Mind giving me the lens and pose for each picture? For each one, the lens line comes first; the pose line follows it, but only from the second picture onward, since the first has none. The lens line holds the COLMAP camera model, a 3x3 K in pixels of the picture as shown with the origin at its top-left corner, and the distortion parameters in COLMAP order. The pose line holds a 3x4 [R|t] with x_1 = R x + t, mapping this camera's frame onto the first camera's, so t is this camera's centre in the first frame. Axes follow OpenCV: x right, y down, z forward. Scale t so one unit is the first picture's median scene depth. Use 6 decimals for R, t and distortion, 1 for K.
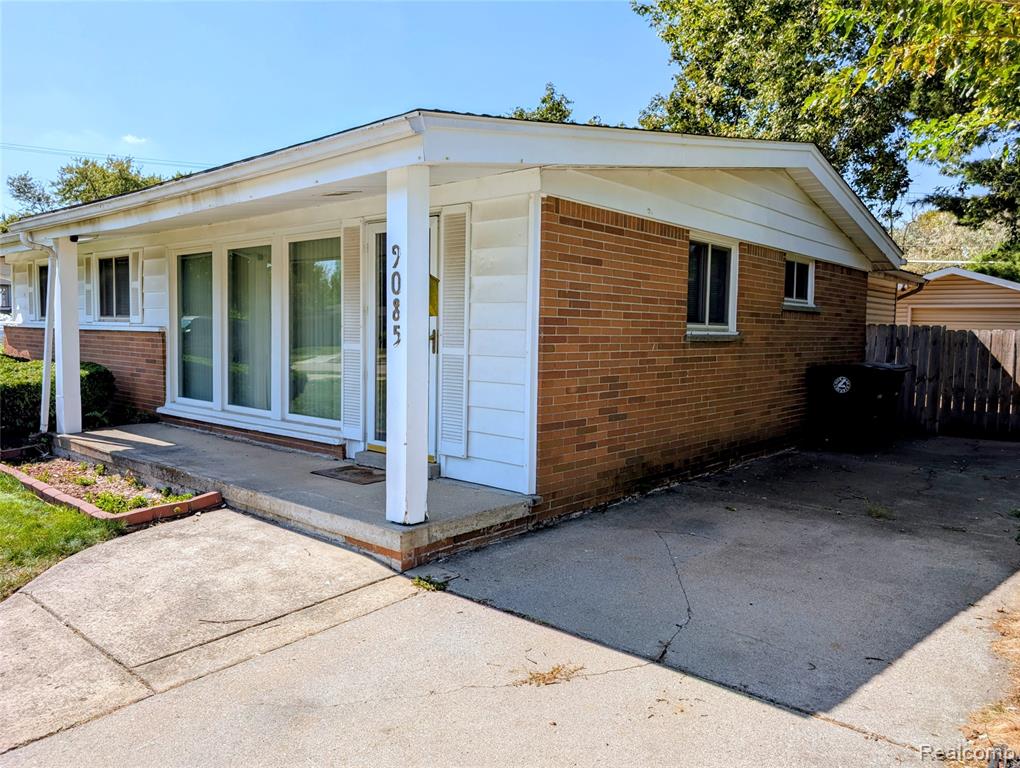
lens RADIAL K [[764.4, 0, 504.4], [0, 764.4, 388.4], [0, 0, 1]] dist [0.005566, -0.004062]
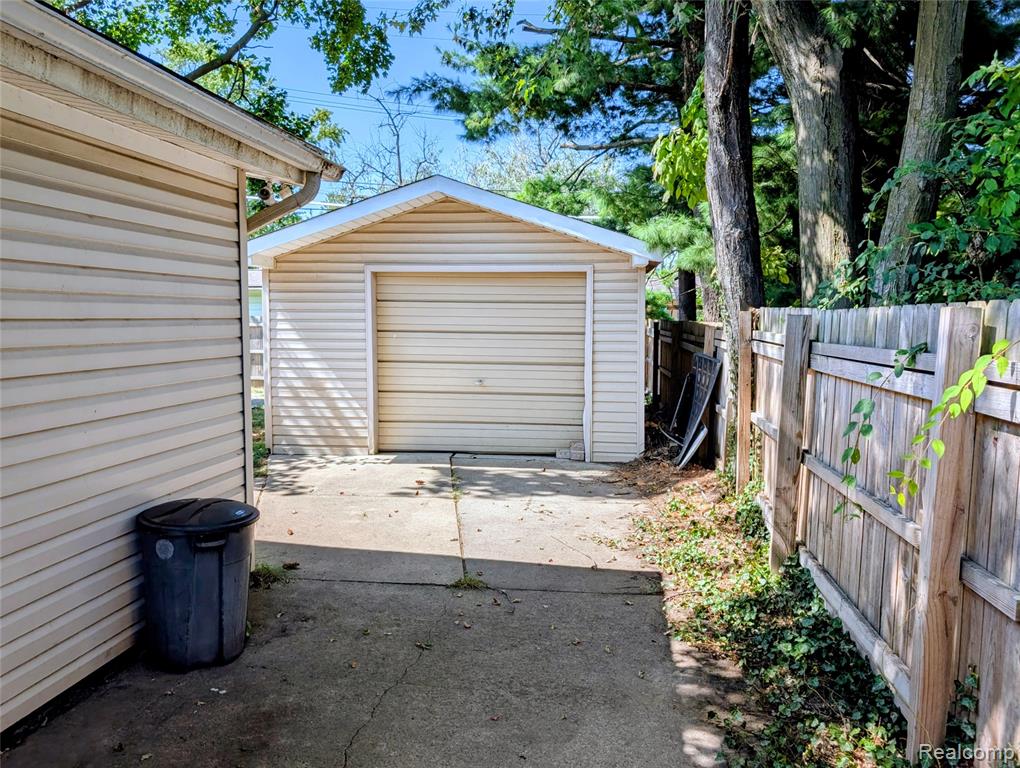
lens RADIAL K [[764.4, 0, 504.4], [0, 764.4, 388.4], [0, 0, 1]] dist [0.005566, -0.004062]
pose [[0.858311, -0.057821, 0.509862, 0.452483], [0.045871, 0.998299, 0.035992, -0.060635], [-0.511076, -0.007505, 0.859503, 0.706171]]
